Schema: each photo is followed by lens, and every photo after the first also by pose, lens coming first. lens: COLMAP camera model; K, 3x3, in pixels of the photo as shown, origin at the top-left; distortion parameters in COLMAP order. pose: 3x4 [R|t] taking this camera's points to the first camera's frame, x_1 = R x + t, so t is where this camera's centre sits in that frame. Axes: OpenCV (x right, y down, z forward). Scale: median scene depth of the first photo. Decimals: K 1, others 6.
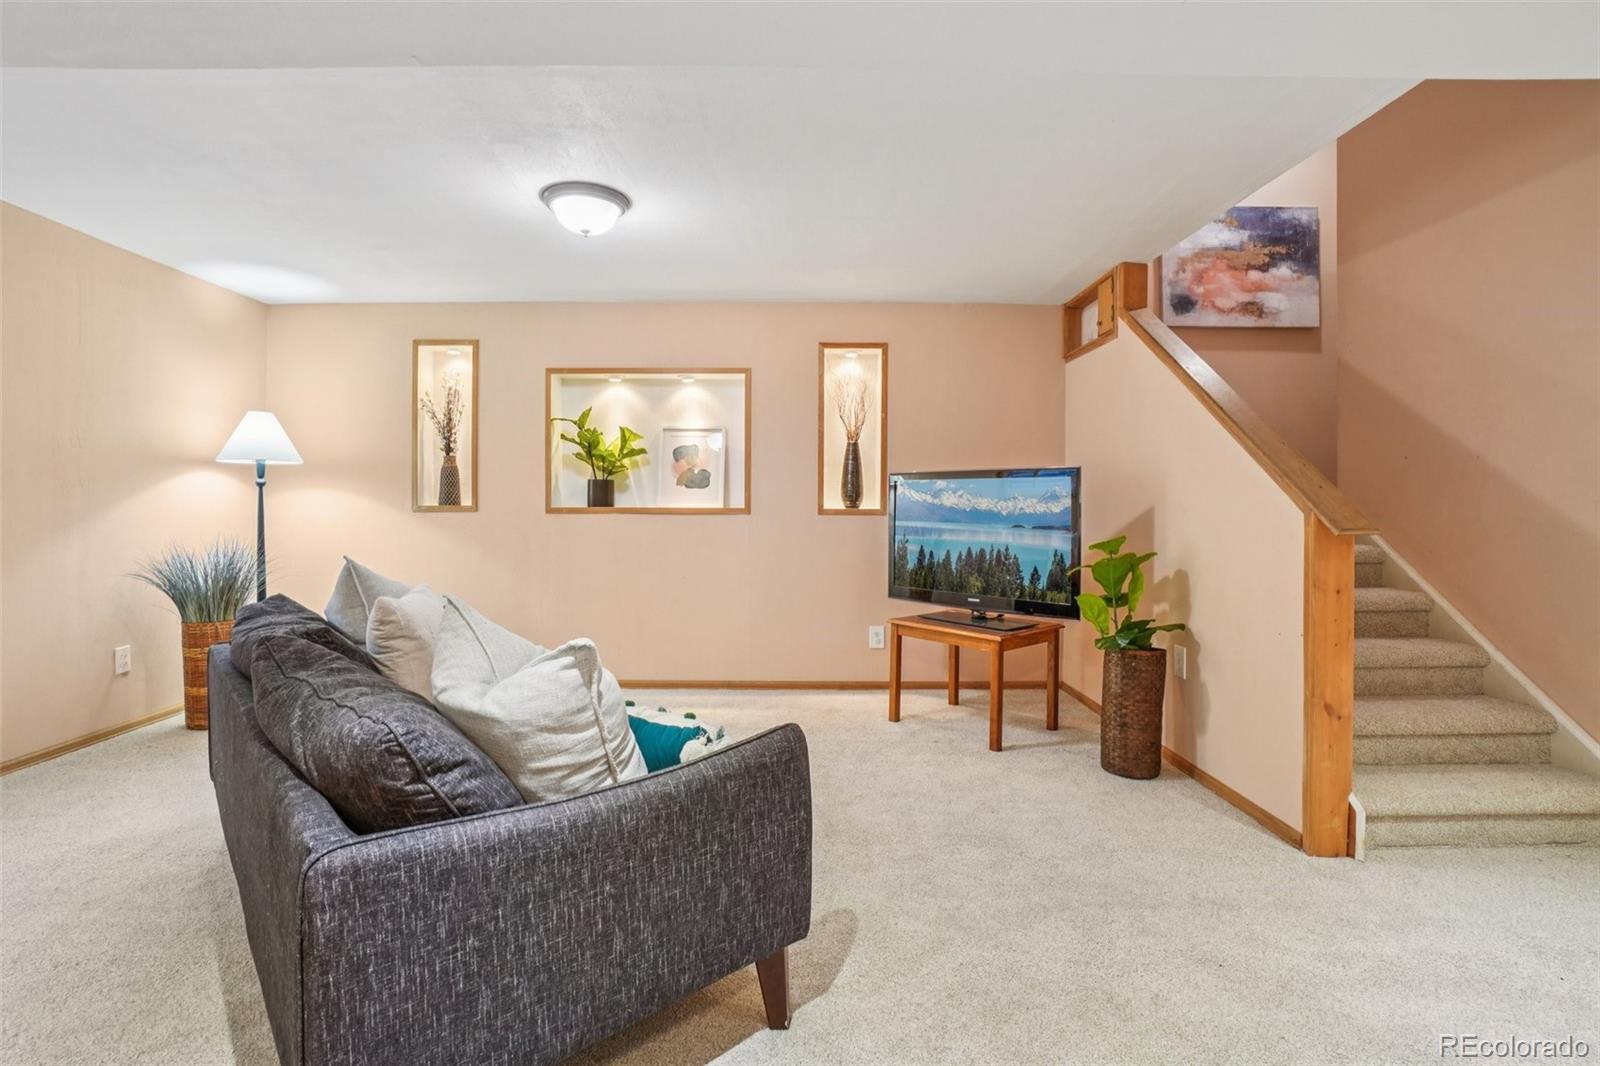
lens RADIAL K [[742.4, 0, 794.1], [0, 742.4, 522.0], [0, 0, 1]] dist [-0.056520, 0.017860]
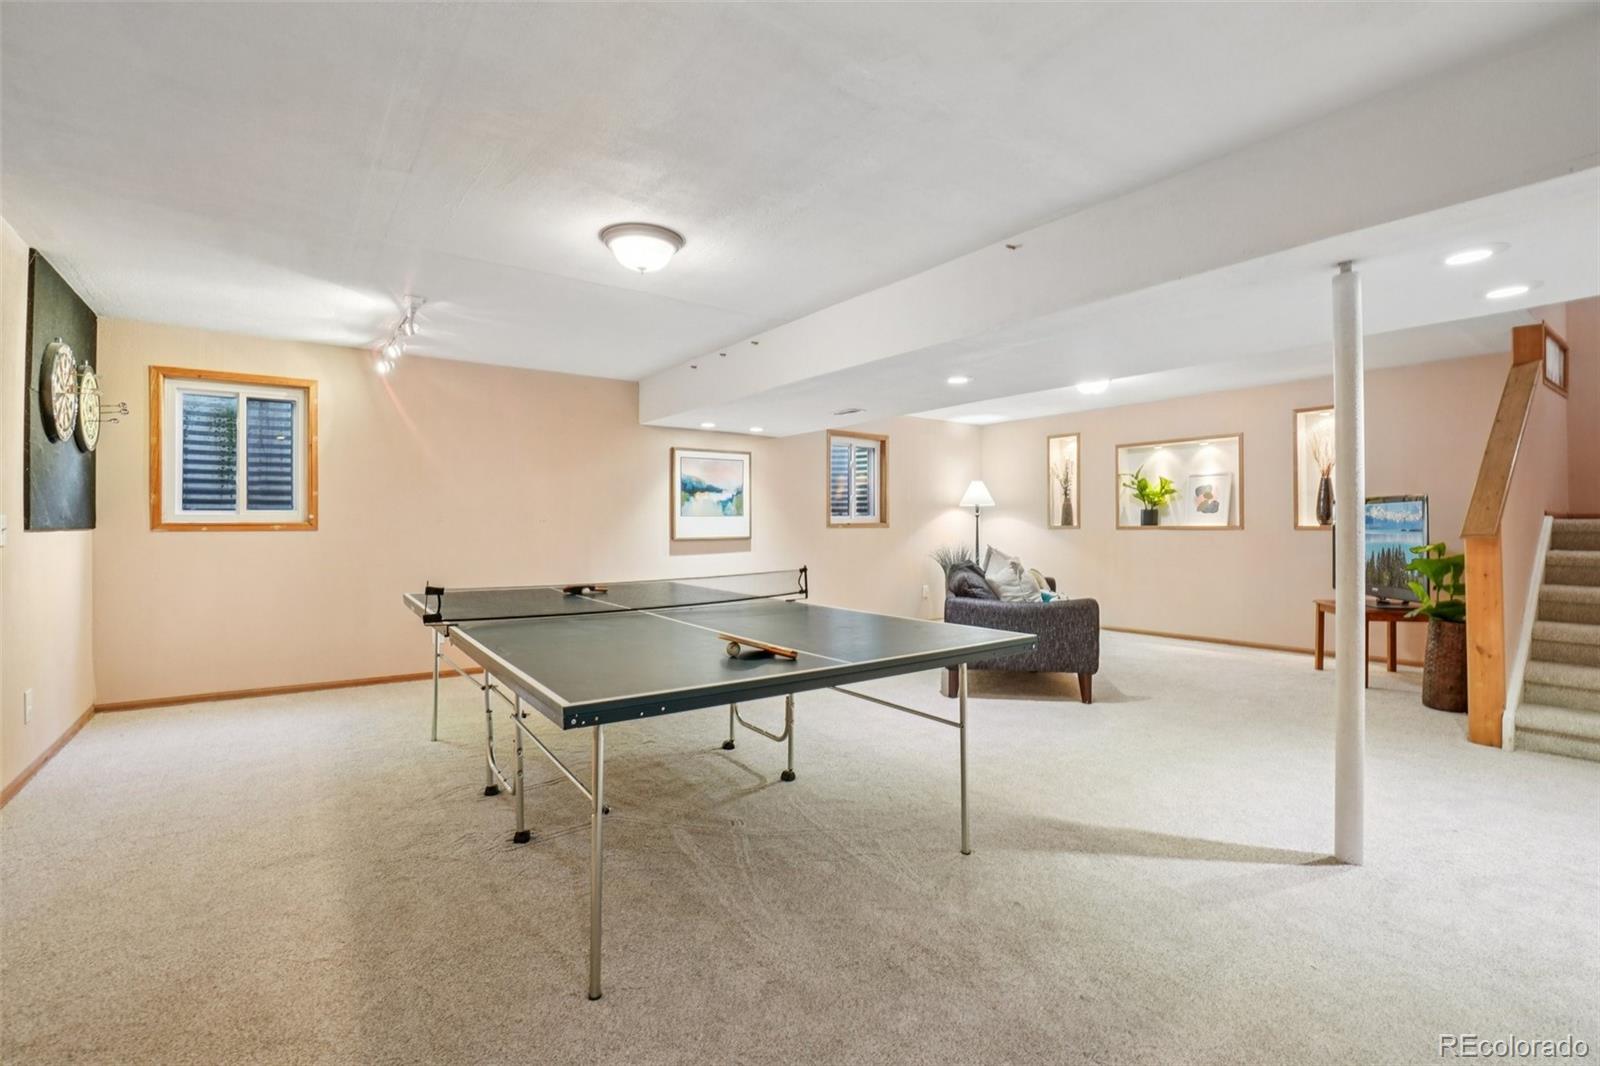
lens RADIAL K [[718.4, 0, 793.4], [0, 718.4, 519.2], [0, 0, 1]] dist [-0.050373, 0.000070]
pose [[0.582120, -0.015133, -0.812962, 0.571623], [-0.011910, 0.999561, -0.027134, 0.017648], [0.813015, 0.025478, 0.581684, -0.571375]]
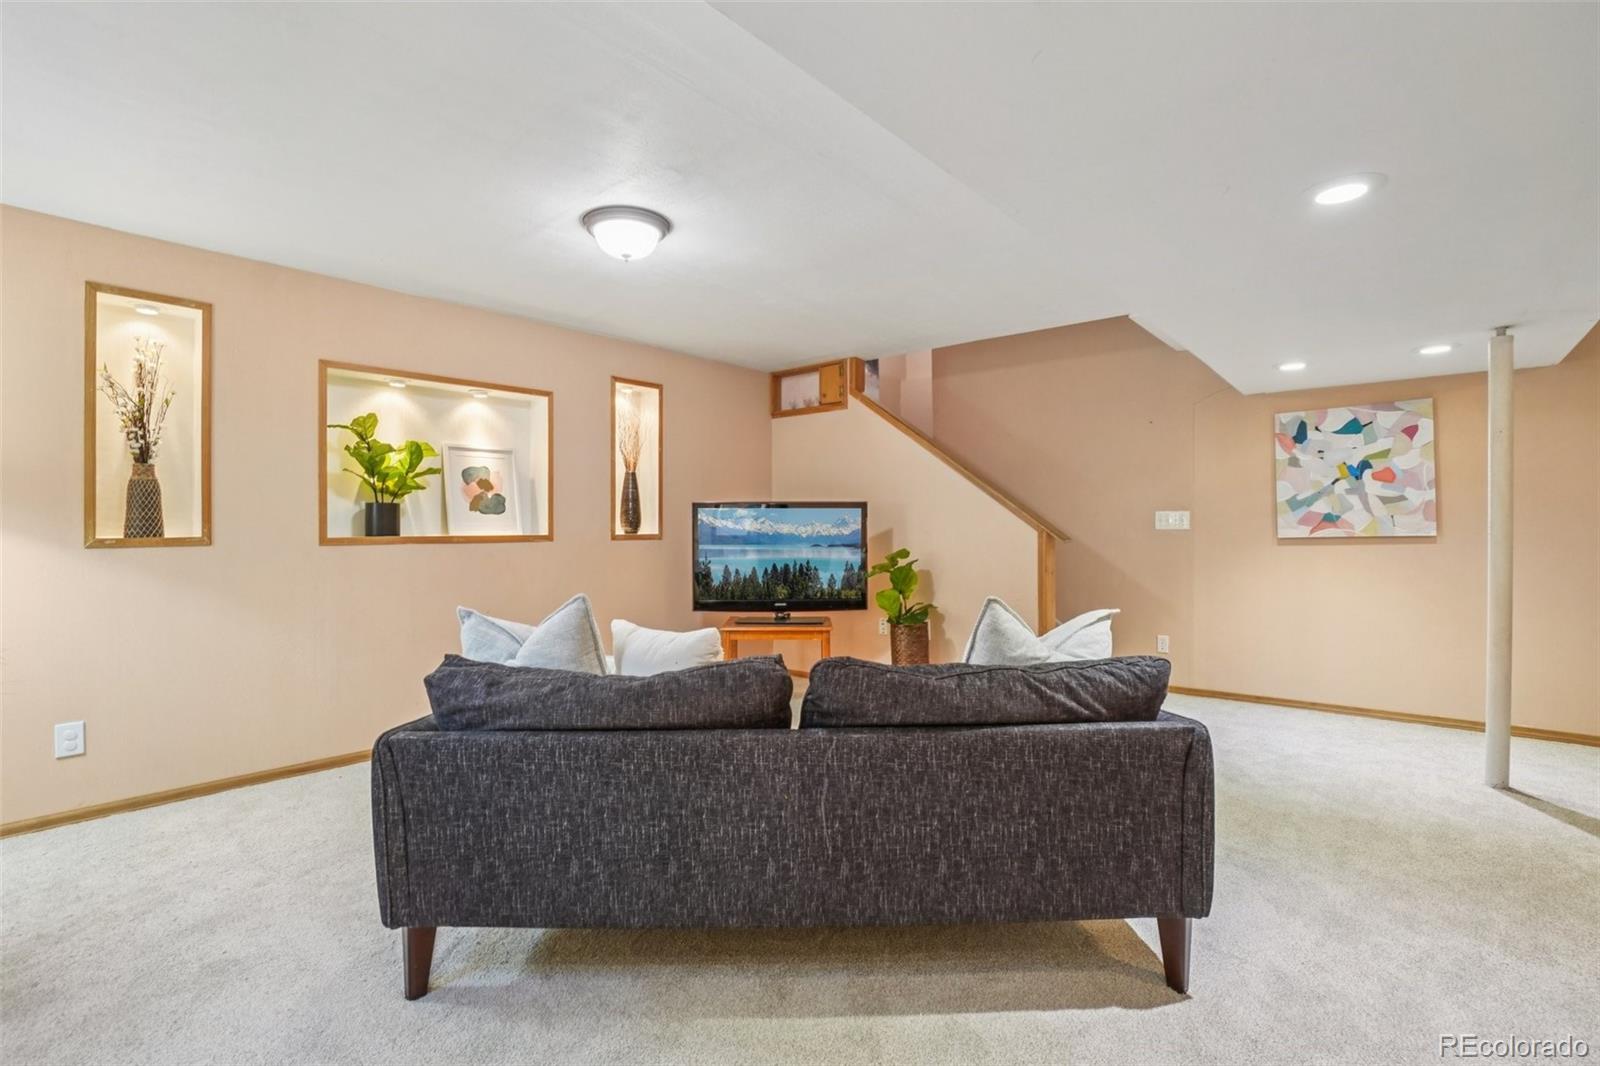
lens RADIAL K [[742.4, 0, 794.1], [0, 742.4, 522.0], [0, 0, 1]] dist [-0.056520, 0.017860]
pose [[0.658626, -0.002167, 0.752468, -0.584965], [0.025900, 0.999469, -0.019792, -0.008332], [-0.752025, 0.032524, 0.658332, 0.123640]]
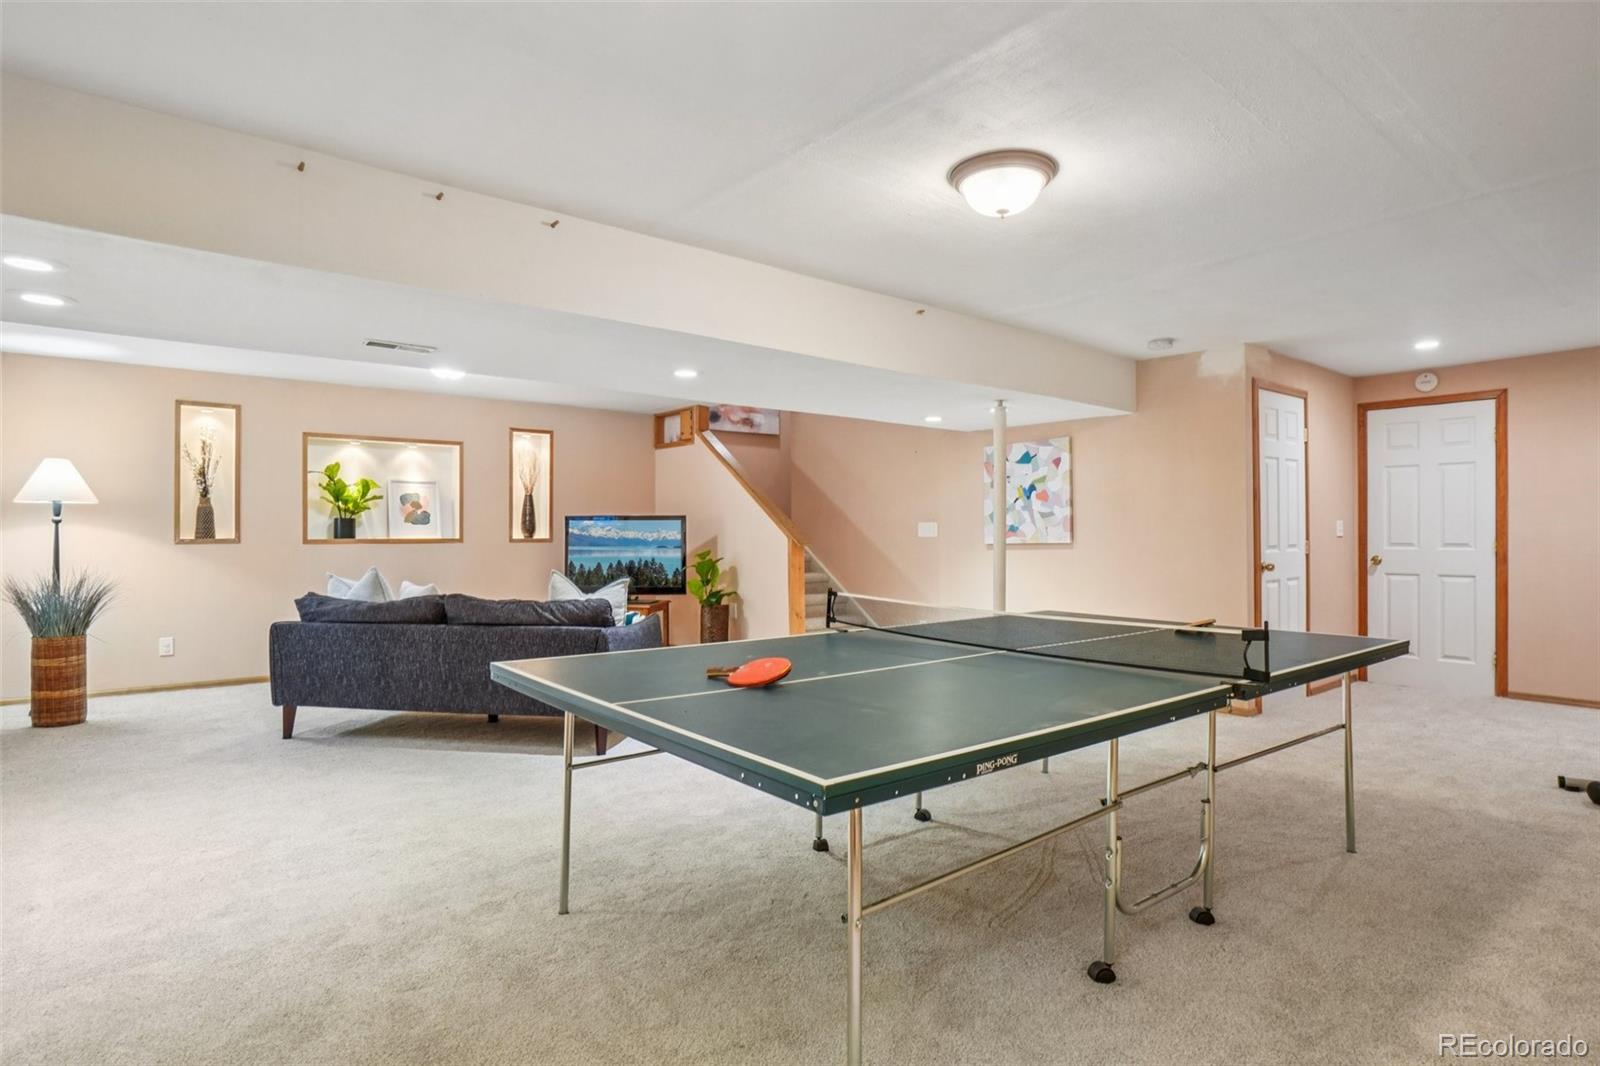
lens RADIAL K [[841.7, 0, 792.3], [0, 841.7, 525.3], [0, 0, 1]] dist [-0.023076, 0.000183]
pose [[0.781175, -0.000201, 0.624312, -0.582928], [0.019352, 0.999527, -0.023892, 0.007275], [-0.624013, 0.030745, 0.780809, -0.682423]]
